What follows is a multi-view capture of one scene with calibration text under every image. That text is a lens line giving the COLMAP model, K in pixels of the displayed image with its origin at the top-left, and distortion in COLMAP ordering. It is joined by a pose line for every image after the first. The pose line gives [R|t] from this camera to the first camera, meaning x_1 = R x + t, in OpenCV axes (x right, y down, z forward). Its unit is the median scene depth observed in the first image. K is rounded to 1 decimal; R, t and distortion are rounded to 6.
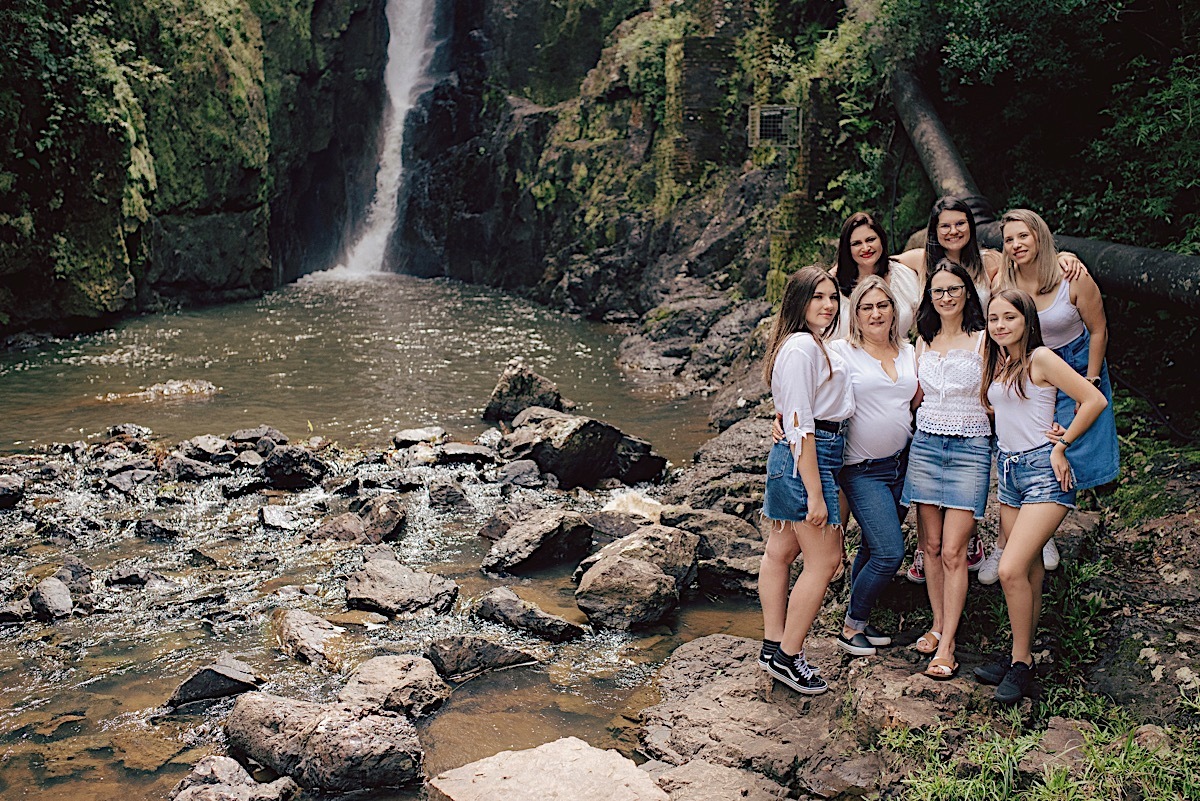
lens RADIAL K [[1214.4, 0, 600.7], [0, 1214.4, 401.1], [0, 0, 1]] dist [-0.037626, 0.000000]
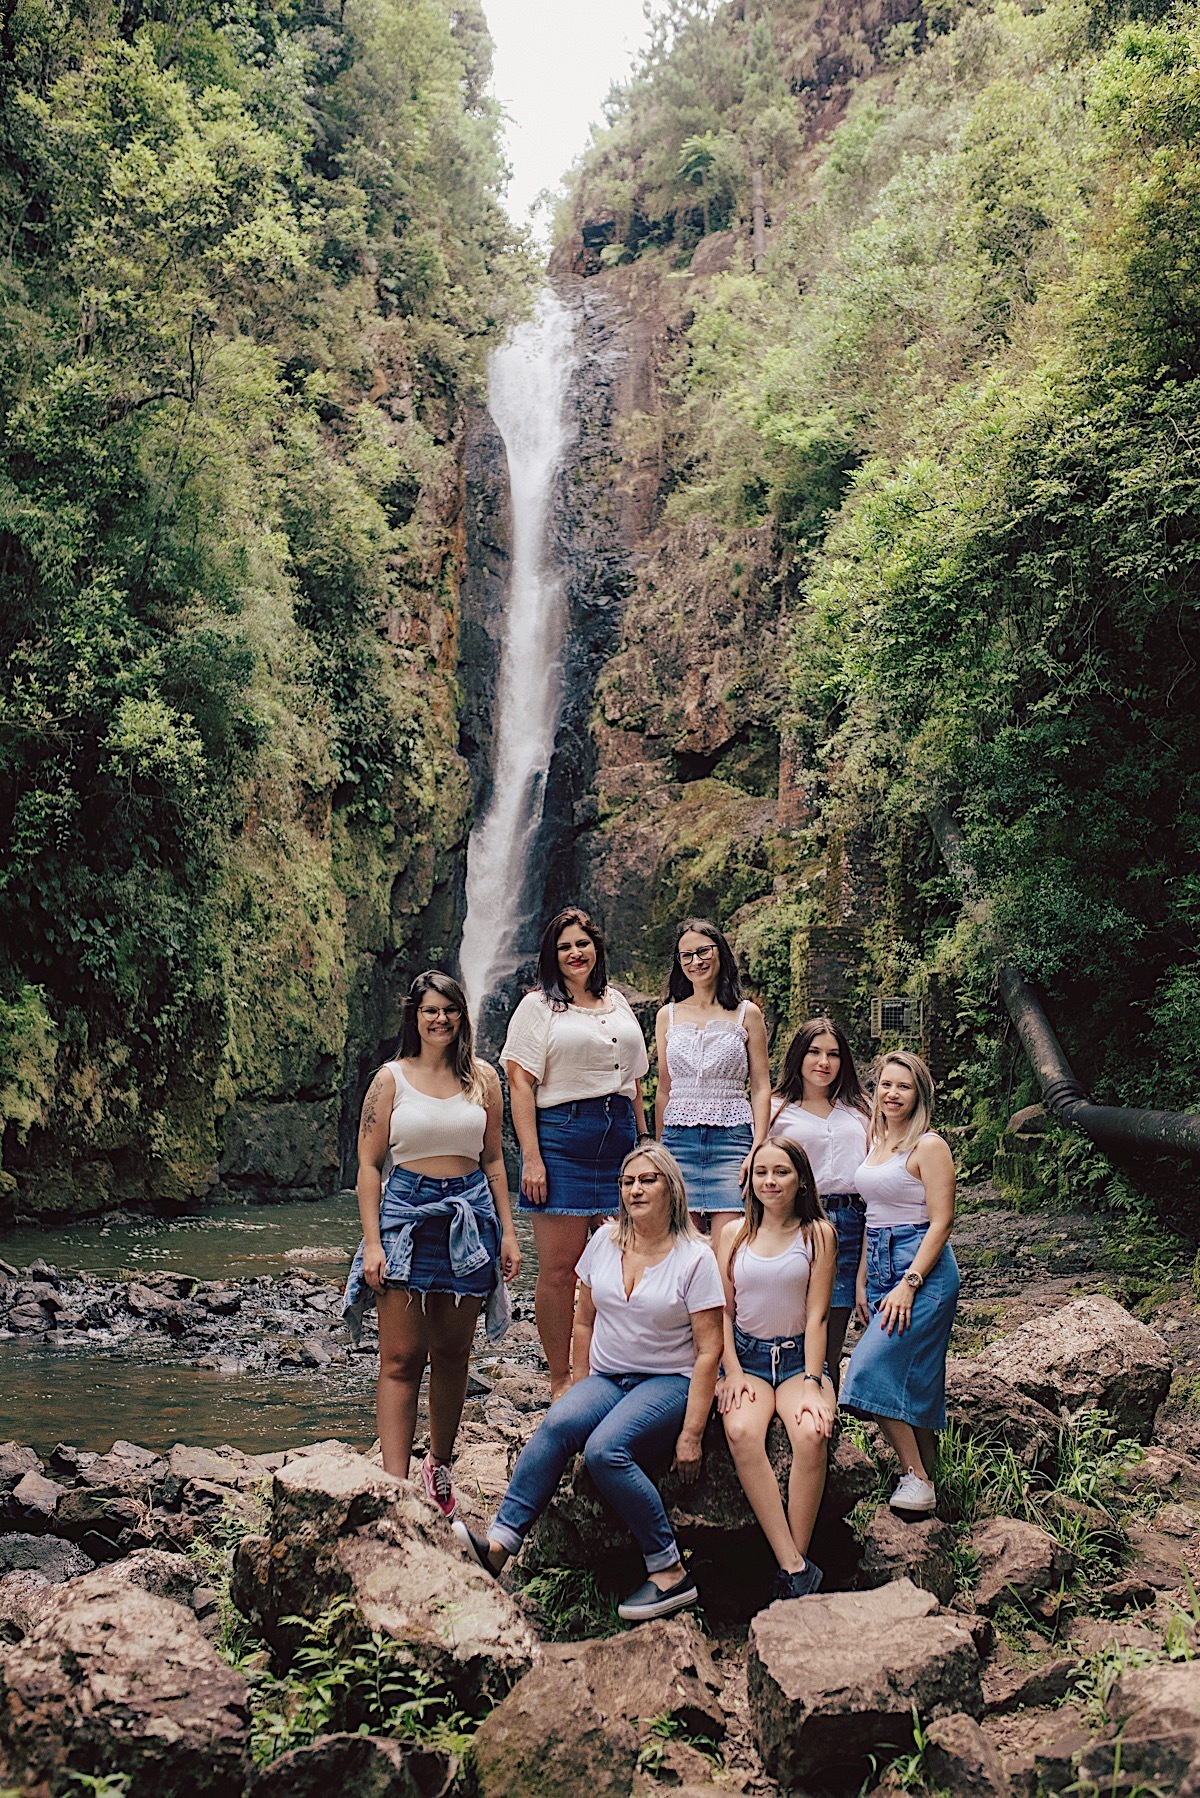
lens RADIAL K [[1819.6, 0, 599.4], [0, 1819.6, 899.3], [0, 0, 1]] dist [-0.037626, 0.000000]
pose [[0.998442, 0.016942, -0.053159, -0.018890], [-0.031494, 0.957611, -0.286338, 0.085760], [0.046054, 0.287566, 0.956653, -0.350438]]
